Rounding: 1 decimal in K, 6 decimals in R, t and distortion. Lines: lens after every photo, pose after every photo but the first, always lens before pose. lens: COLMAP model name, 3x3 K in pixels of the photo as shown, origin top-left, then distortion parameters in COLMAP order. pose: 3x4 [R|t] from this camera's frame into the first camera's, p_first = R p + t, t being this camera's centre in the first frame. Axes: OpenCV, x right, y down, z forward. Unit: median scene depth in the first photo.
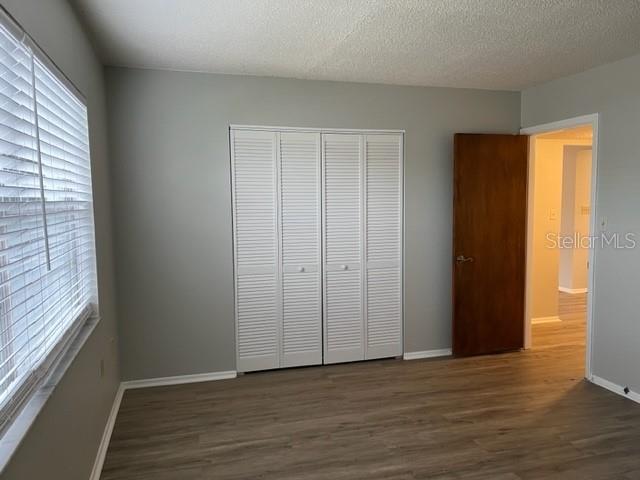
lens RADIAL K [[492.0, 0, 320.3], [0, 492.0, 239.5], [0, 0, 1]] dist [0.057245, -0.026094]
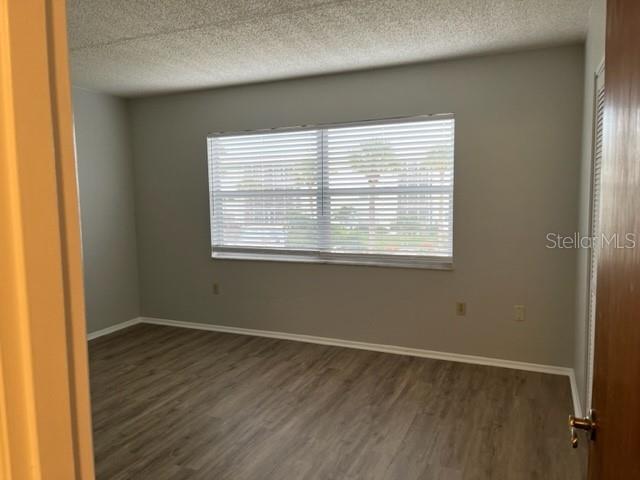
lens RADIAL K [[492.0, 0, 319.4], [0, 492.0, 239.8], [0, 0, 1]] dist [0.057245, -0.026094]
pose [[-0.648449, 0.100845, -0.754549, 0.661239], [-0.036483, 0.985931, 0.163122, -0.108000], [0.760383, 0.133304, -0.635647, 1.251081]]
